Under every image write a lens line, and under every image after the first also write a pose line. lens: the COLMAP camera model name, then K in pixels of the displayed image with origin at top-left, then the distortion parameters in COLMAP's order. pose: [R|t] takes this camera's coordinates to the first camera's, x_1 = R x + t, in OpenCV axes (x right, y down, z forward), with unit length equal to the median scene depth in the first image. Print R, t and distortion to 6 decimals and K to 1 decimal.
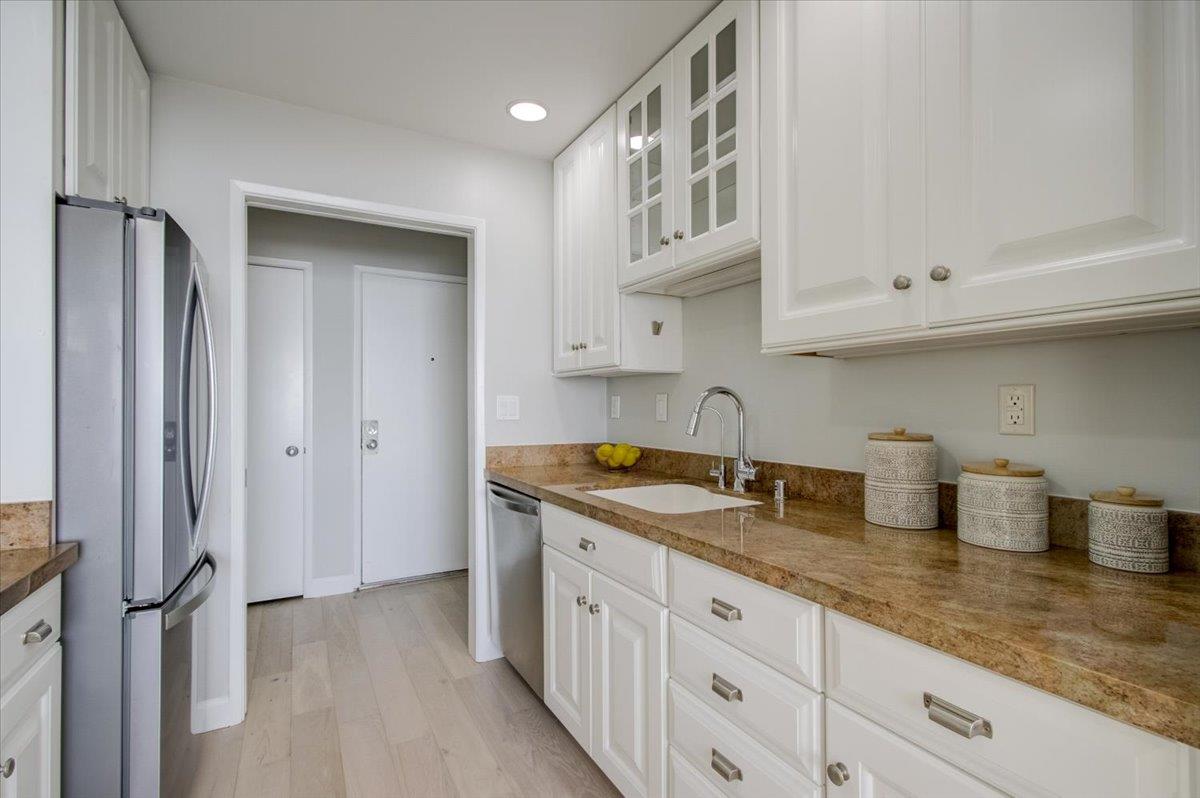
lens RADIAL K [[549.8, 0, 592.9], [0, 549.8, 400.6], [0, 0, 1]] dist [0.003969, 0.000648]
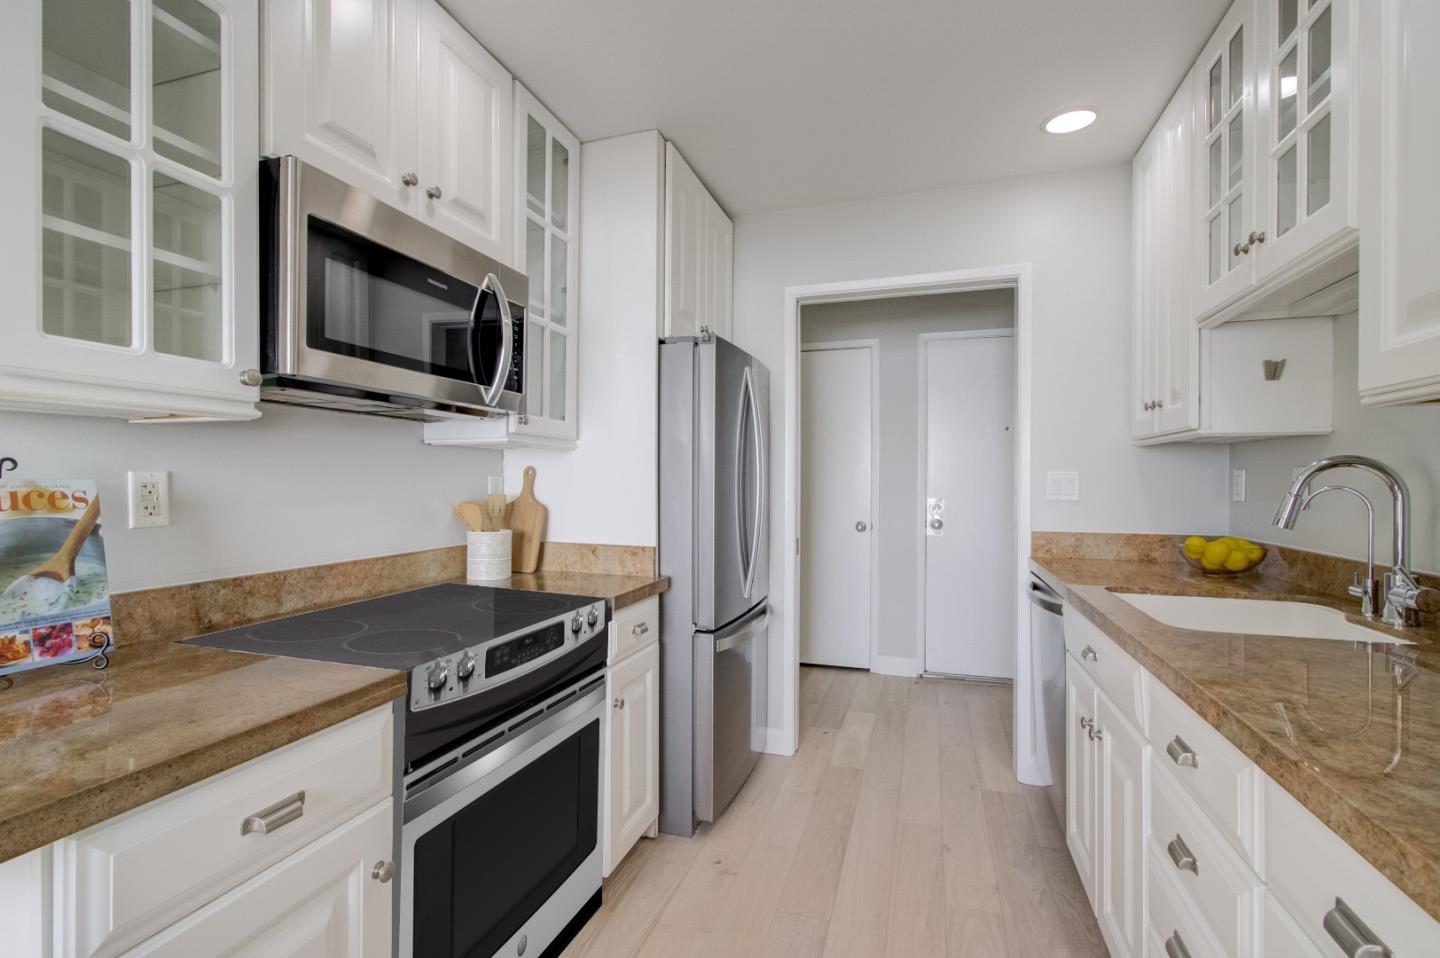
lens RADIAL K [[659.7, 0, 715.2], [0, 659.7, 476.9], [0, 0, 1]] dist [0.003969, 0.000648]
pose [[0.684959, -0.003305, -0.728575, 0.283524], [0.005456, 0.999985, 0.000593, -0.004640], [0.728562, -0.004381, 0.684966, -0.065347]]
